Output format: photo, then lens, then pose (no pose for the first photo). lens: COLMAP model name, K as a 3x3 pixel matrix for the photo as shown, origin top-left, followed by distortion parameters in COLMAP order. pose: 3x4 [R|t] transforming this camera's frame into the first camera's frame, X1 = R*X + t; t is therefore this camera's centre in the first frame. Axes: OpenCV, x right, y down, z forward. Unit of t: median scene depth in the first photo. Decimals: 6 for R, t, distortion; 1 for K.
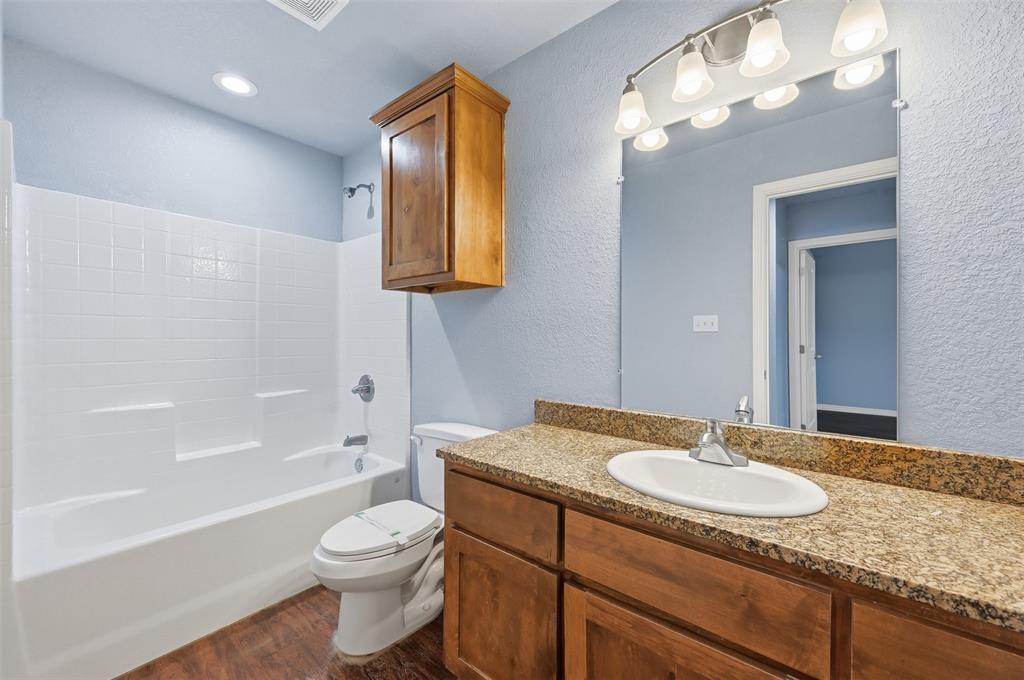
lens RADIAL K [[404.6, 0, 516.0], [0, 404.6, 338.2], [0, 0, 1]] dist [-0.001412, 0.000056]
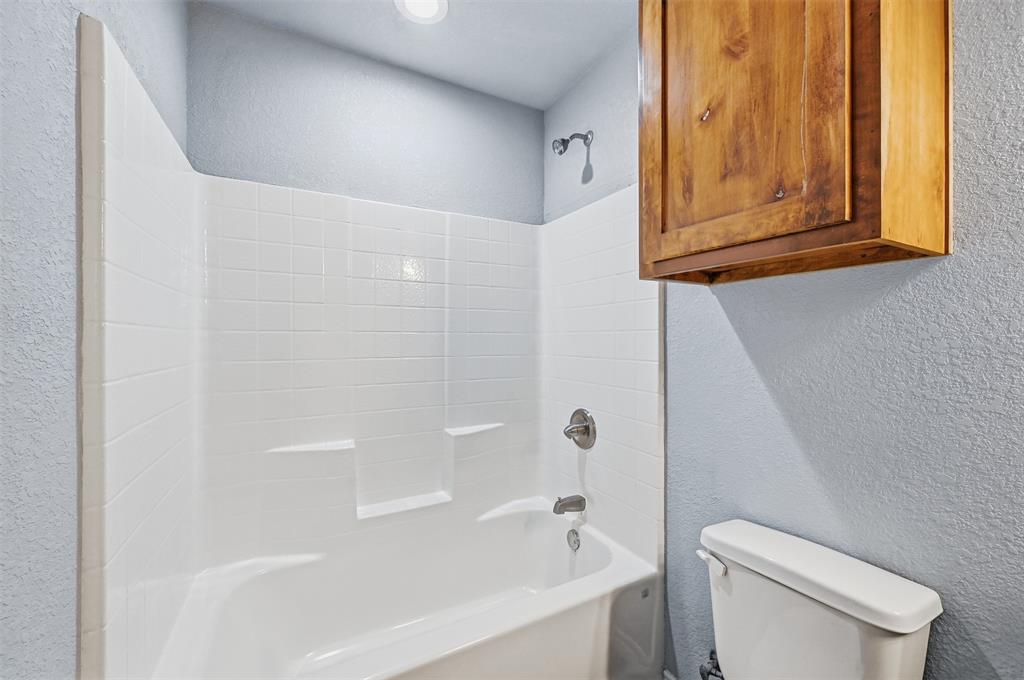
lens RADIAL K [[404.6, 0, 516.0], [0, 404.6, 338.2], [0, 0, 1]] dist [-0.001412, 0.000056]
pose [[0.926662, -0.001970, -0.375890, -0.242773], [0.001126, 0.999996, -0.002466, -0.032087], [0.375894, 0.001862, 0.926661, 0.357775]]
